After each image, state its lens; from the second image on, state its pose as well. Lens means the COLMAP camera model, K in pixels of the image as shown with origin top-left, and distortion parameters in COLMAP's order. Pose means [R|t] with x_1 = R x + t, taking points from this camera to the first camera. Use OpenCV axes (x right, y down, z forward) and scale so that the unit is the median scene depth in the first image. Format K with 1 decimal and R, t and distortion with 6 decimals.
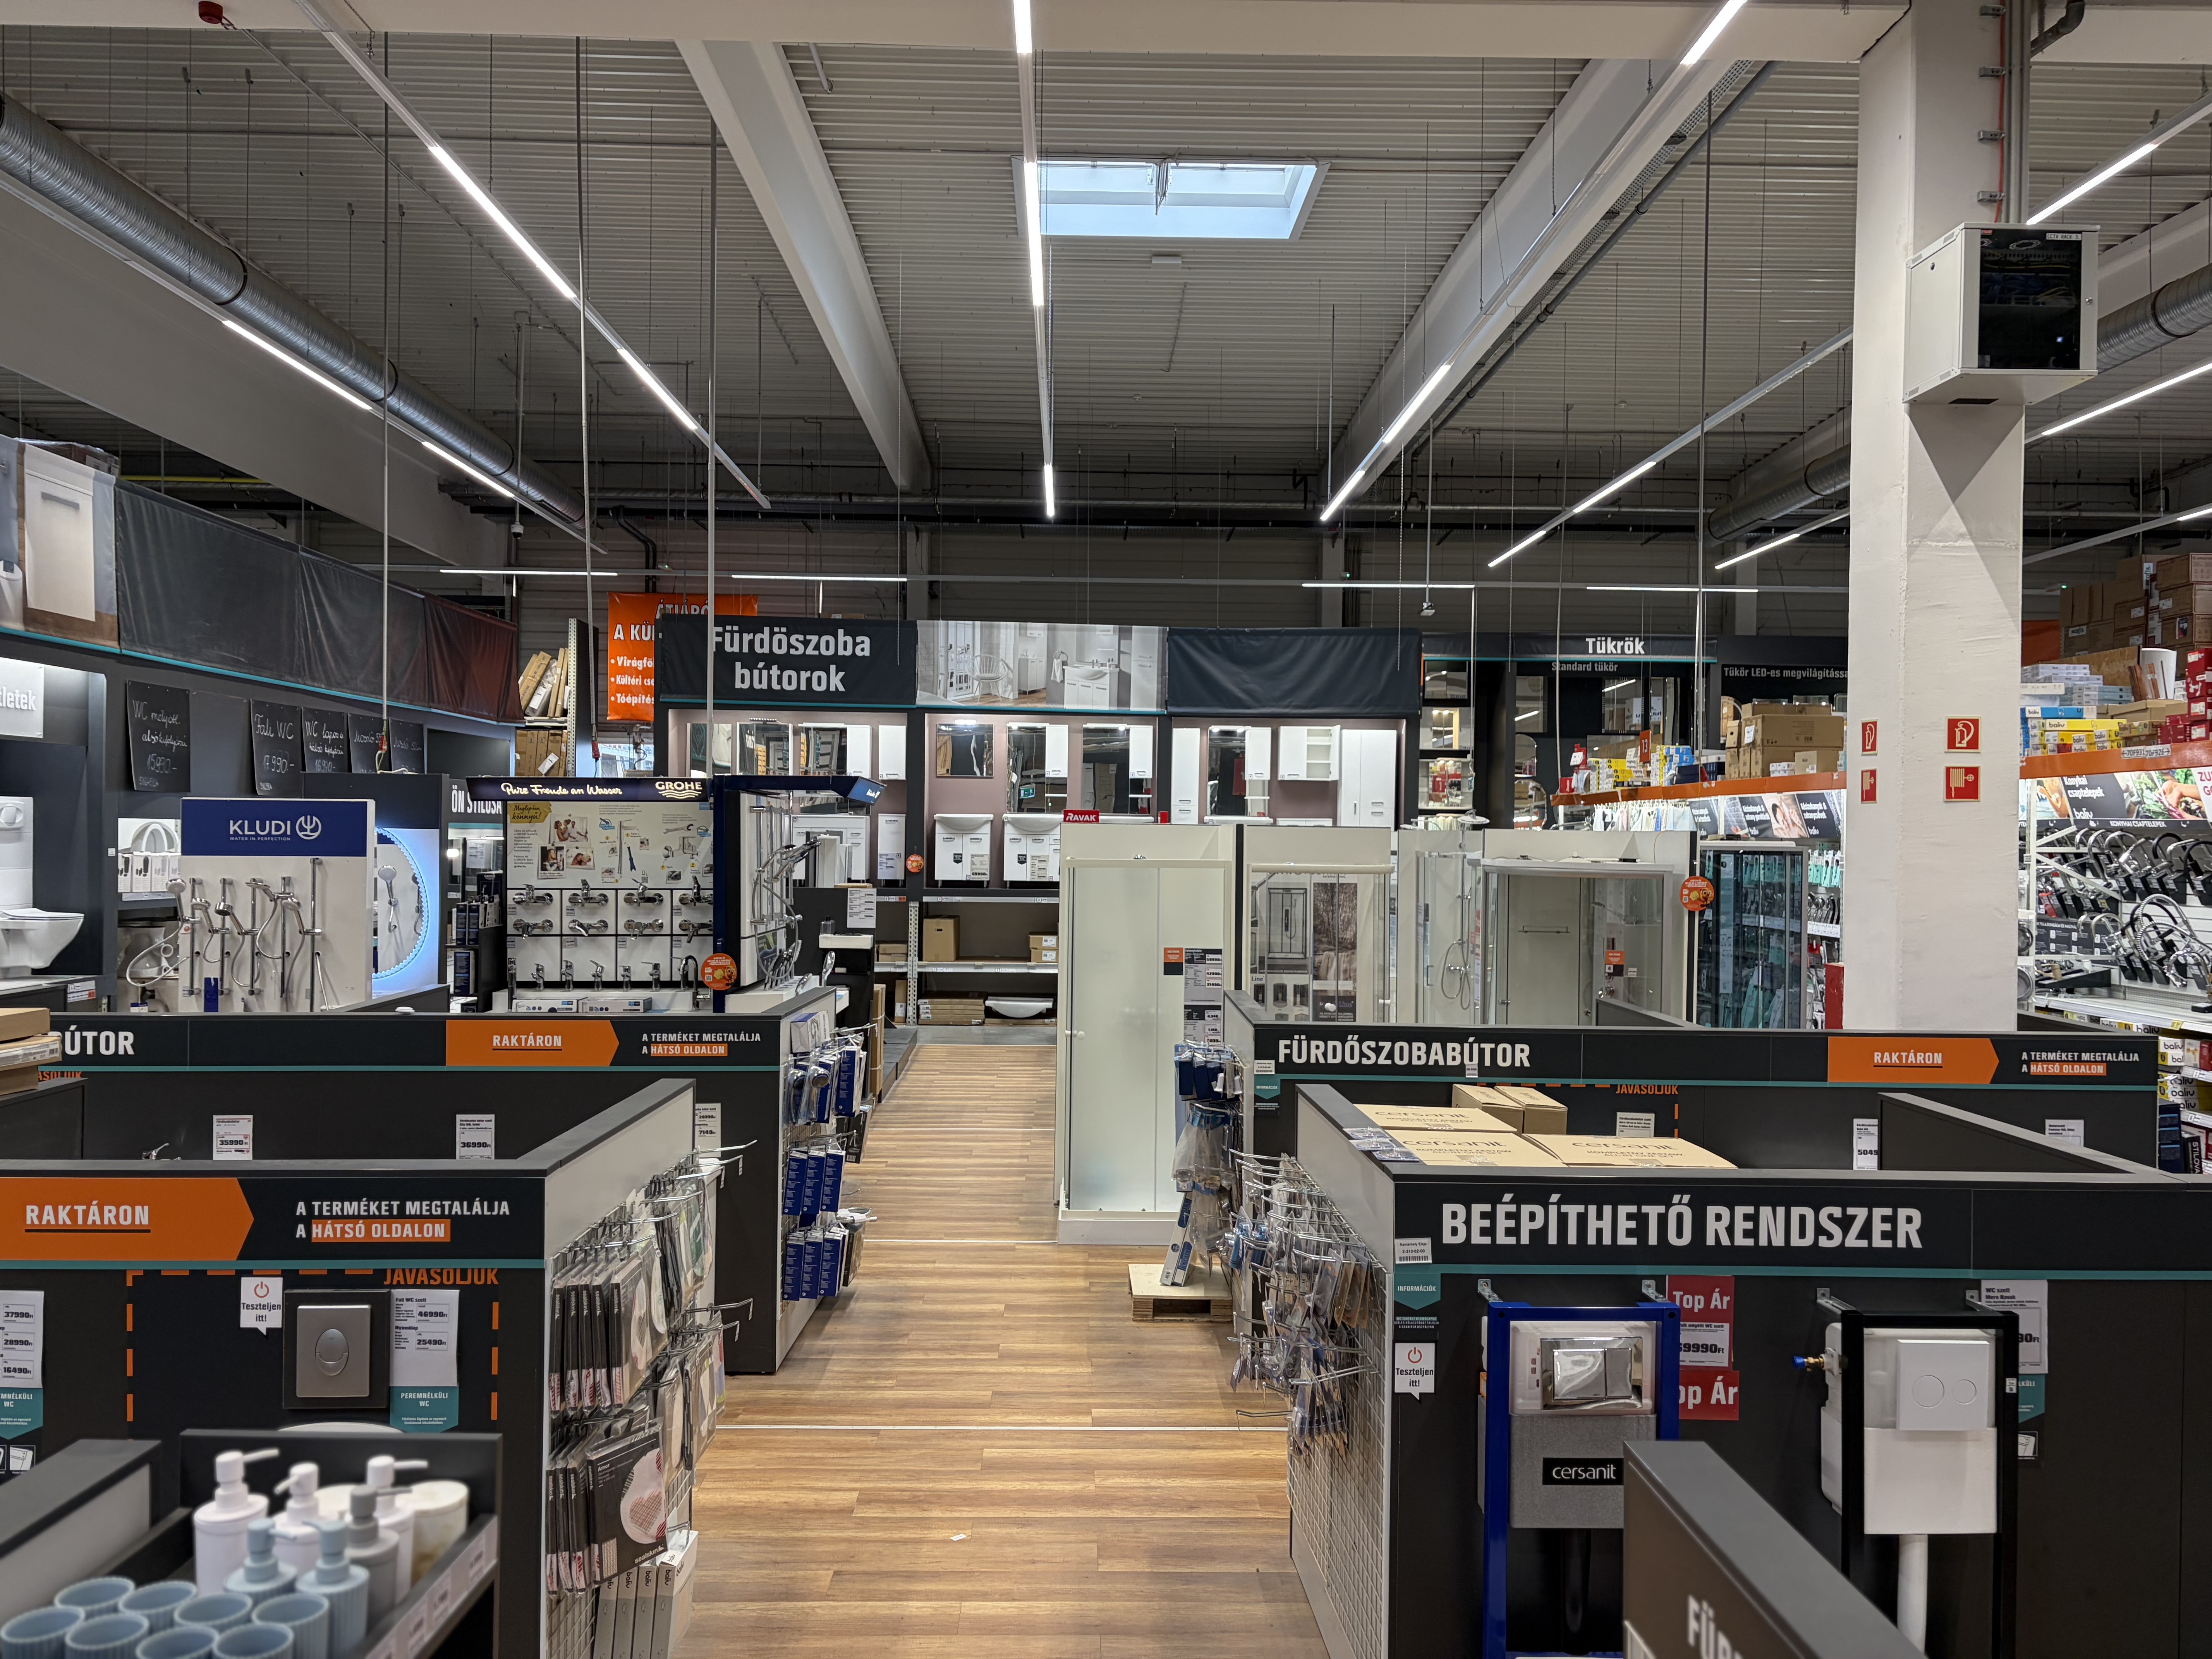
lens RADIAL K [[1666.7, 0, 1120.8], [0, 1666.7, 842.4], [0, 0, 1]] dist [0.053218, -0.056630]
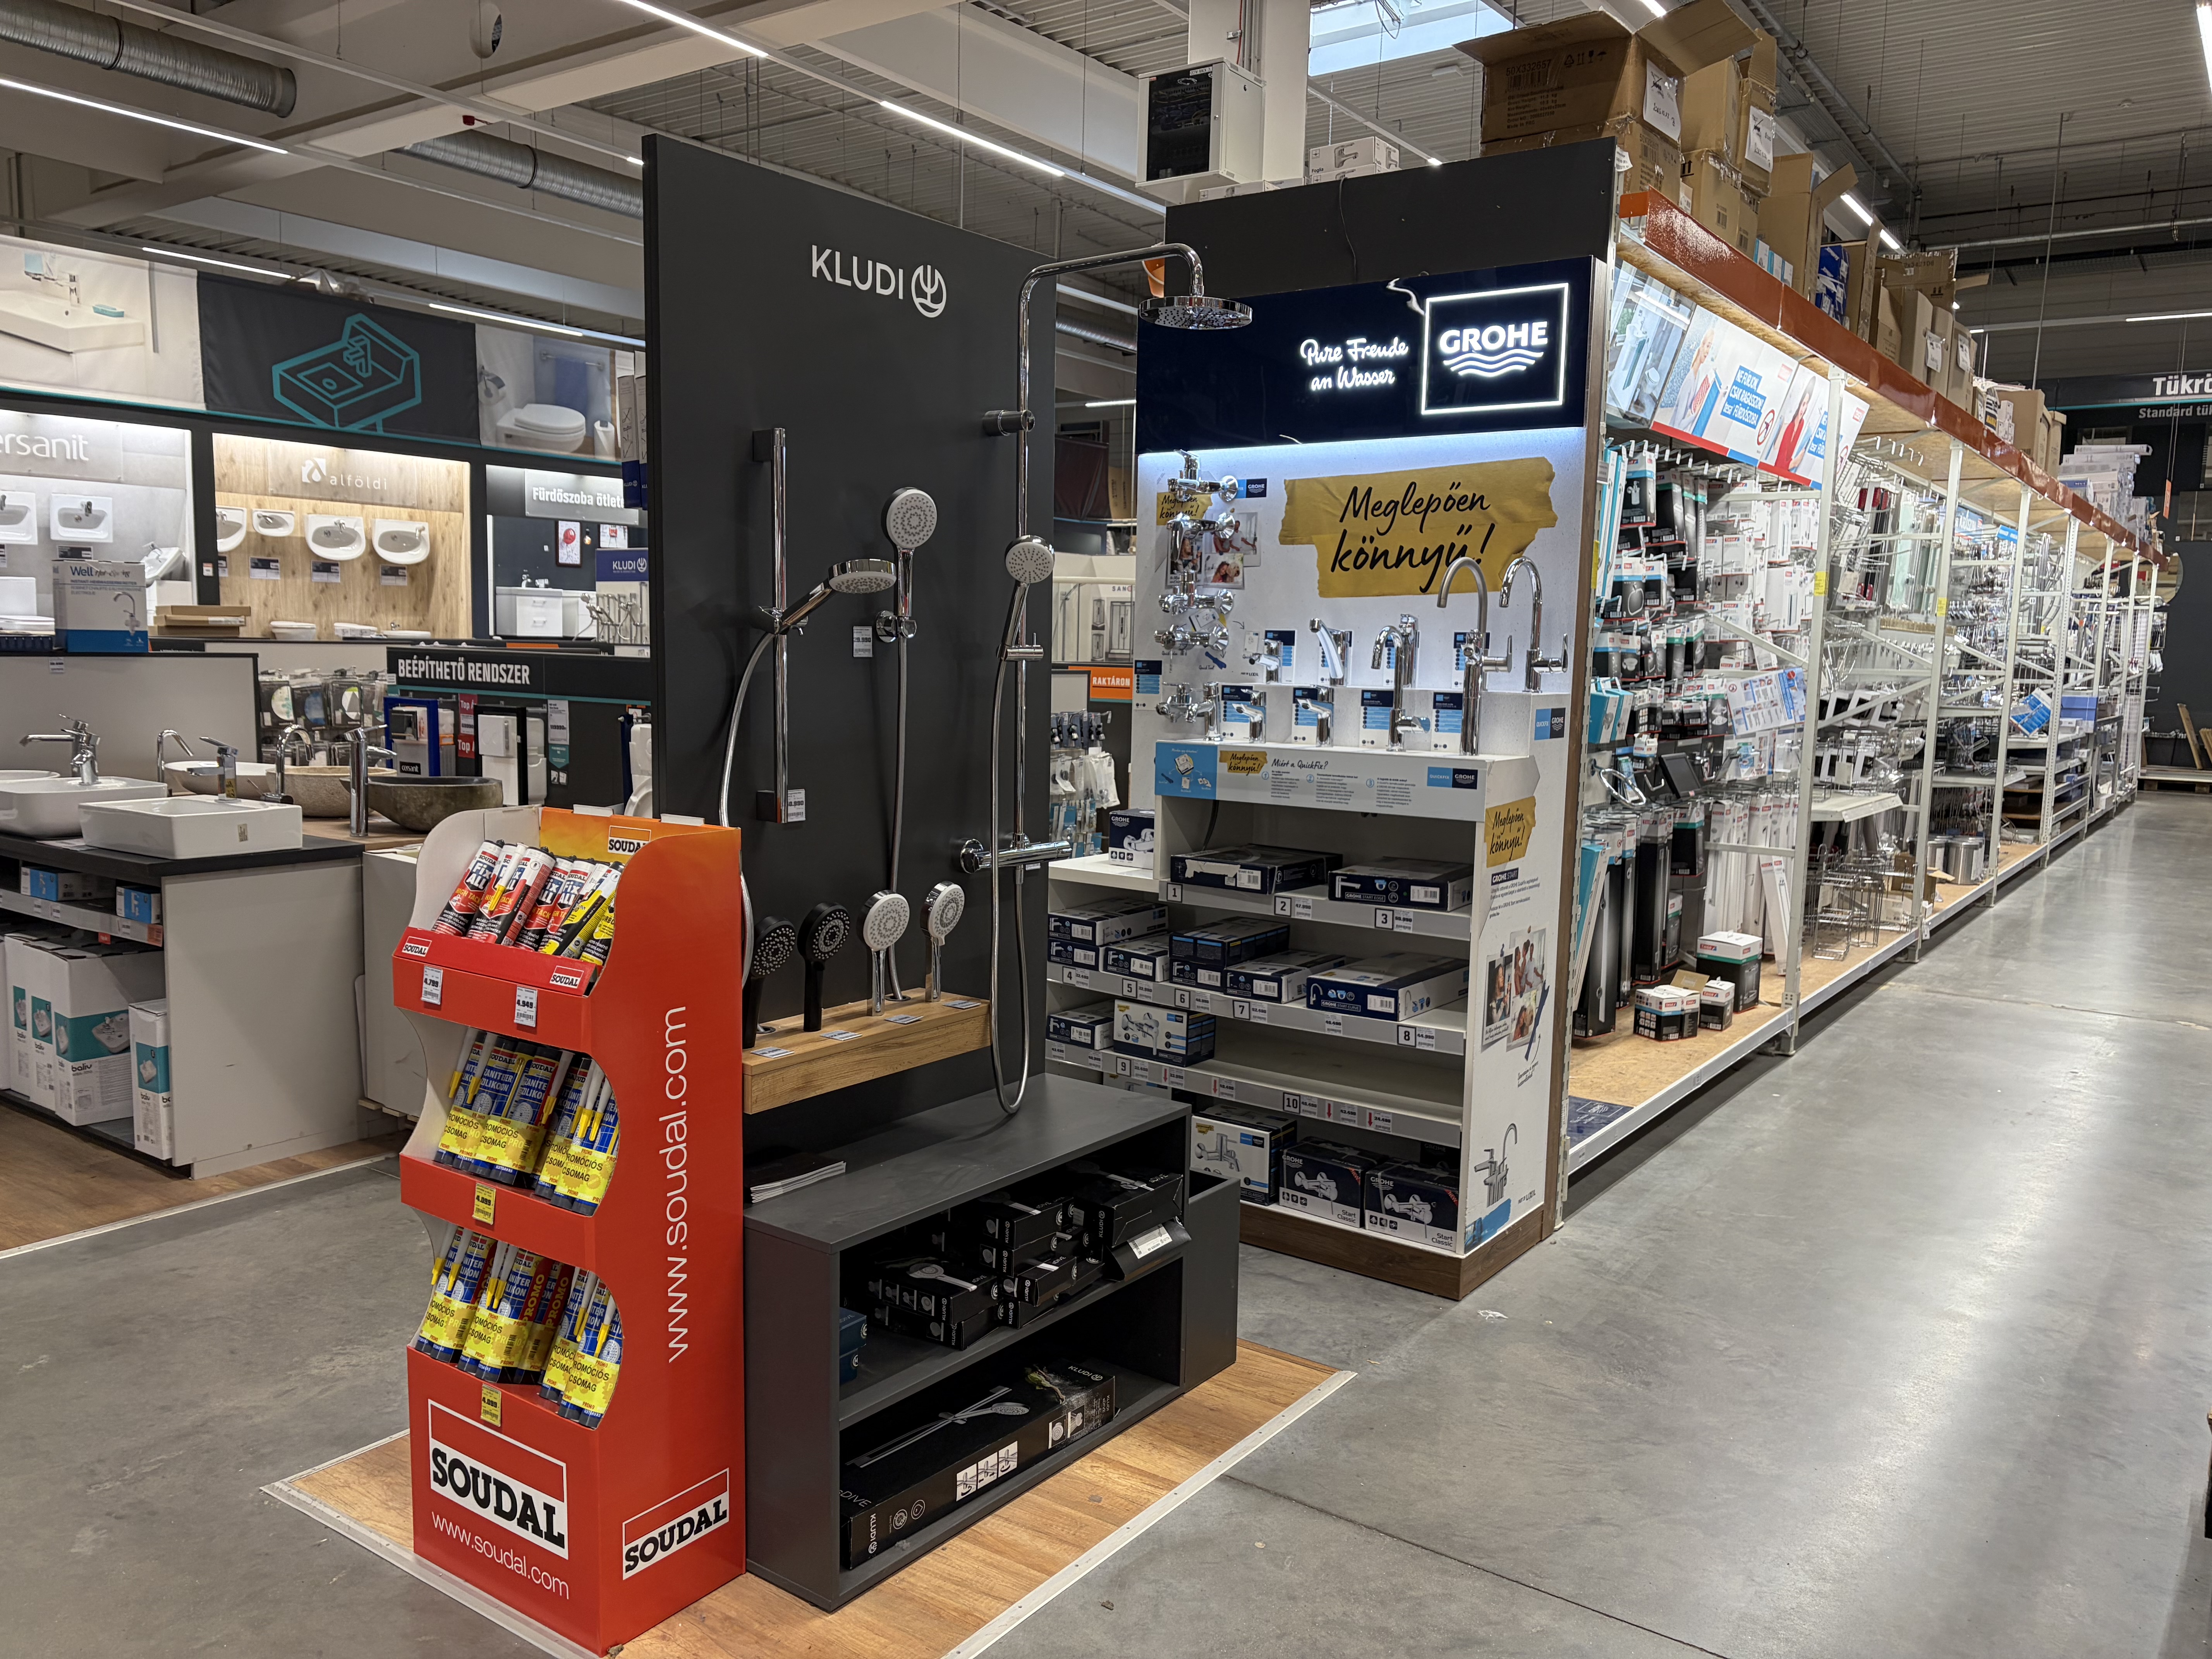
lens RADIAL K [[1666.7, 0, 1114.3], [0, 1666.7, 831.0], [0, 0, 1]] dist [0.053218, -0.056630]
pose [[0.798244, 0.075997, -0.597521, 1.279063], [-0.016846, 0.994437, 0.103975, 0.102079], [0.602099, -0.072932, 0.795083, -0.152239]]
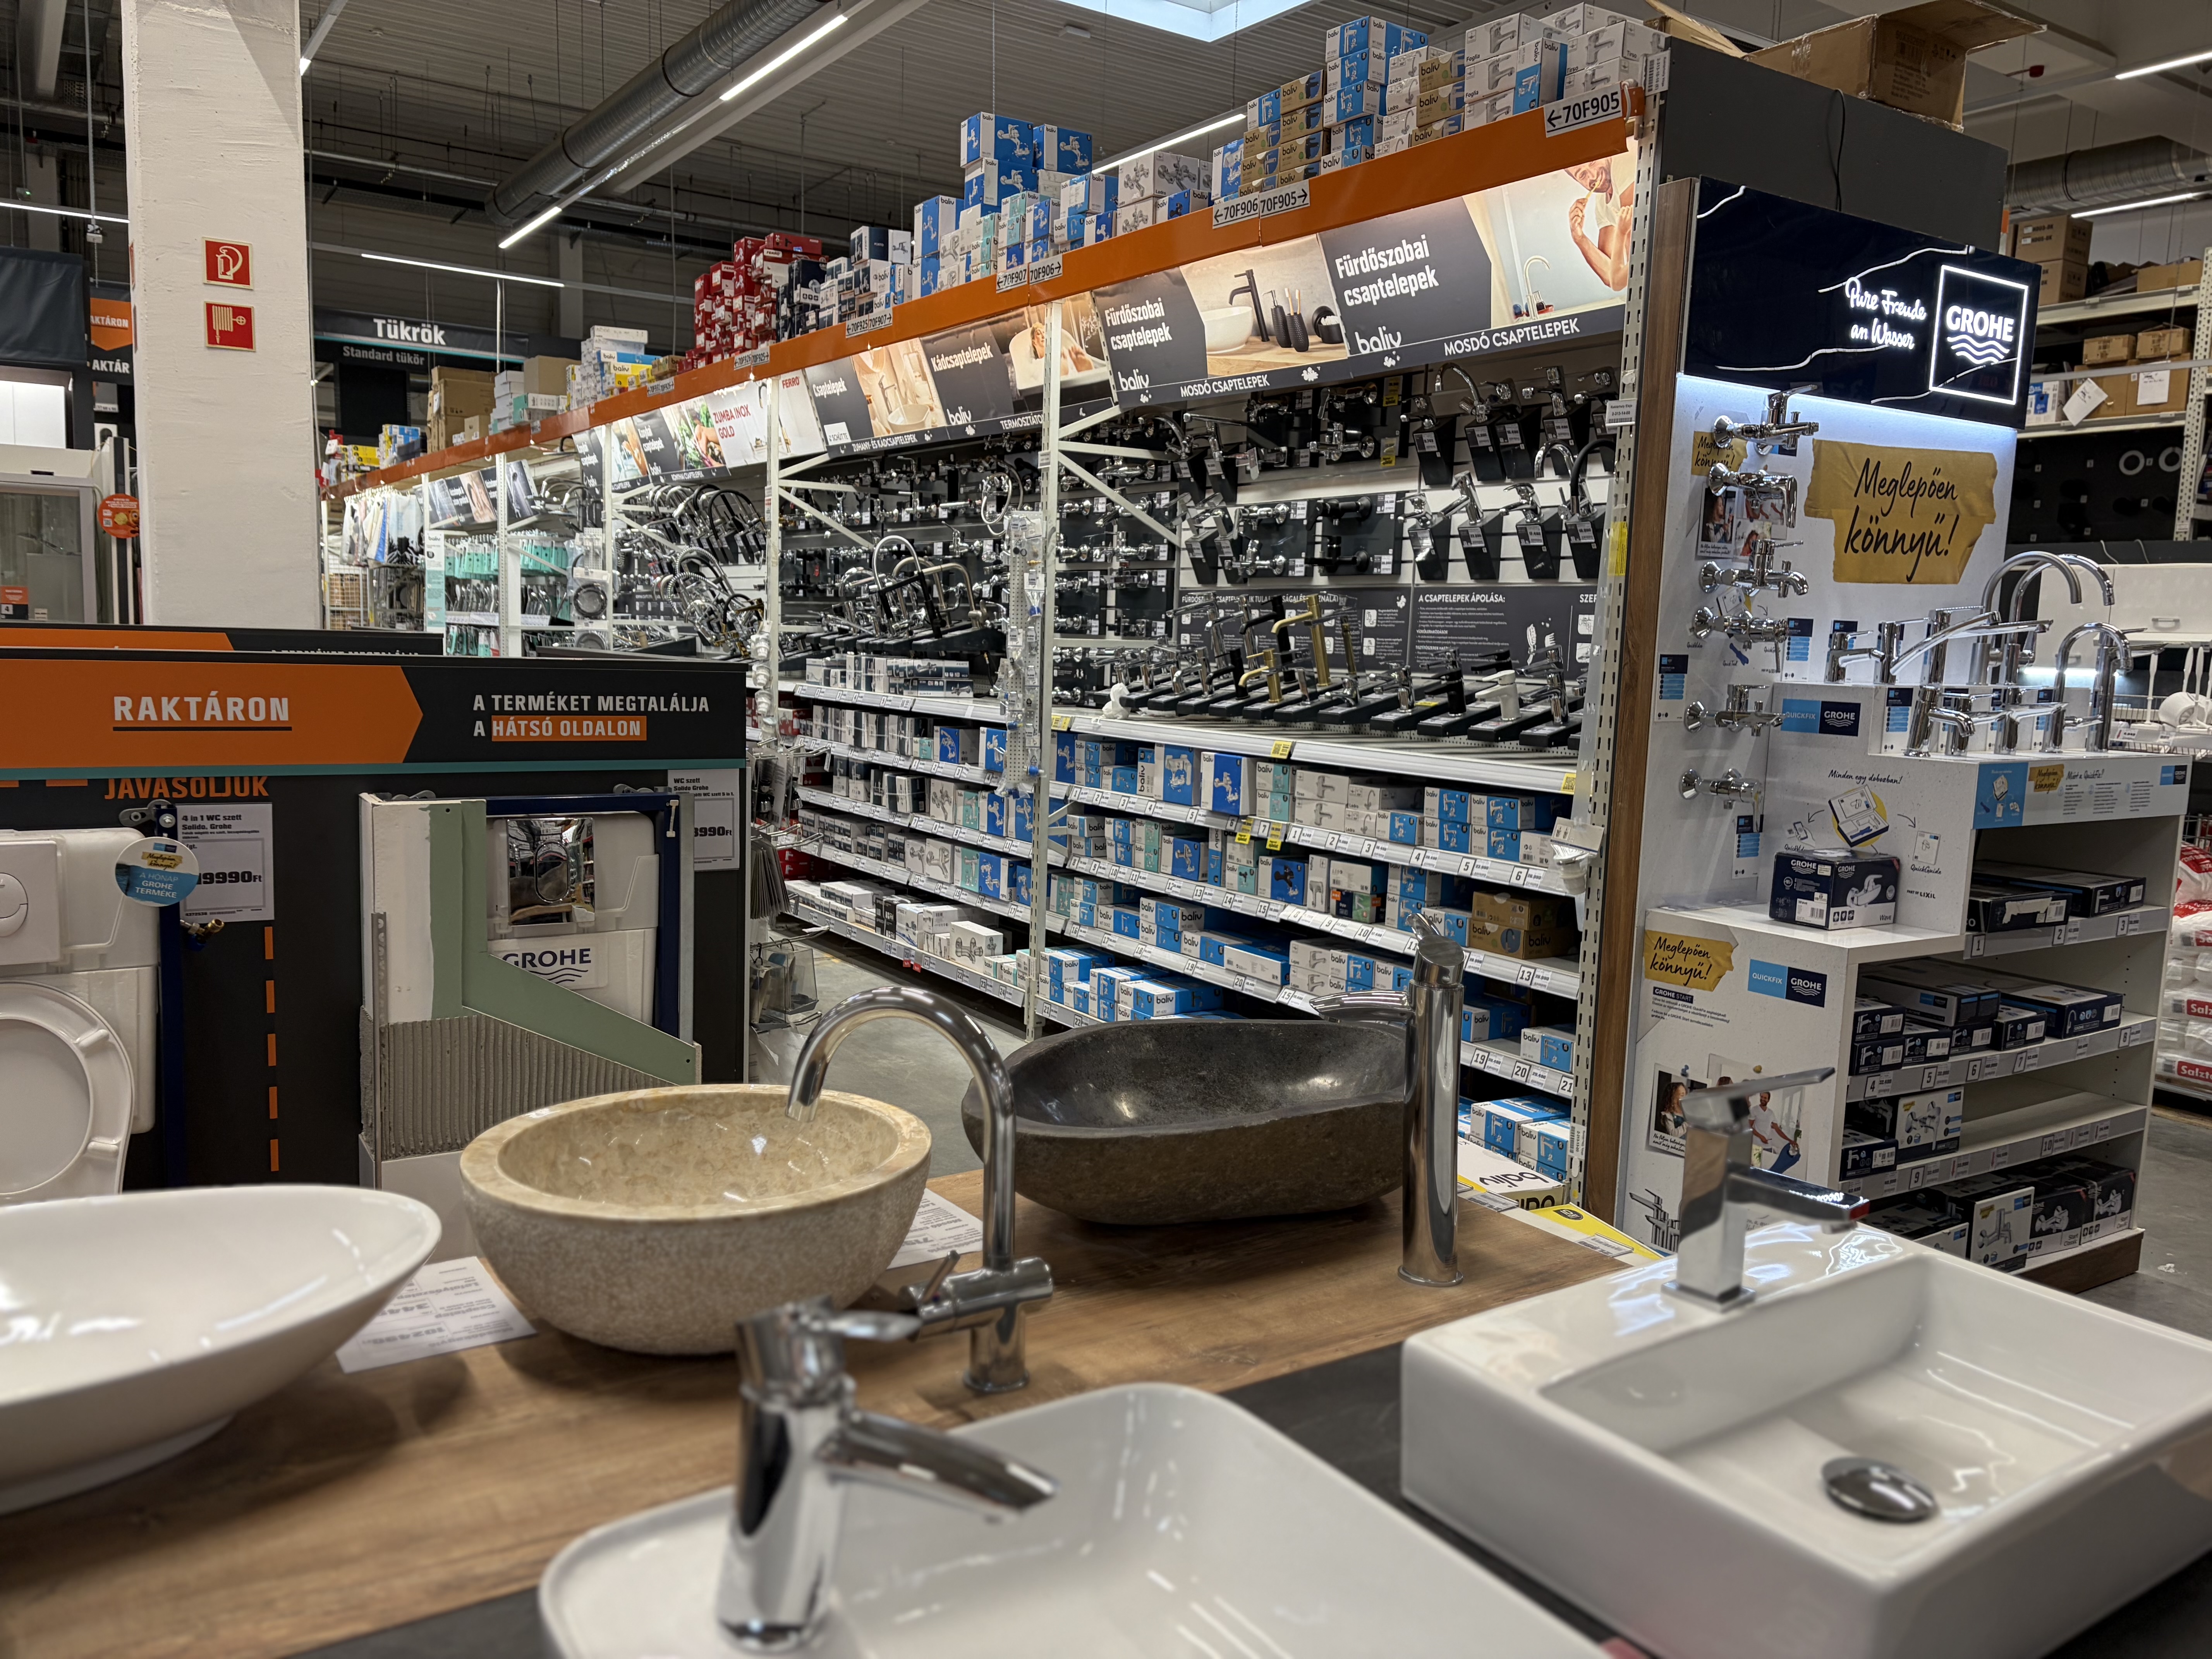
lens RADIAL K [[1666.7, 0, 1118.7], [0, 1666.7, 831.4], [0, 0, 1]] dist [0.053218, -0.056630]
pose [[0.846788, -0.045840, 0.529951, 0.421296], [-0.021732, 0.992467, 0.120572, 0.098187], [-0.531486, -0.113615, 0.839413, 0.068667]]
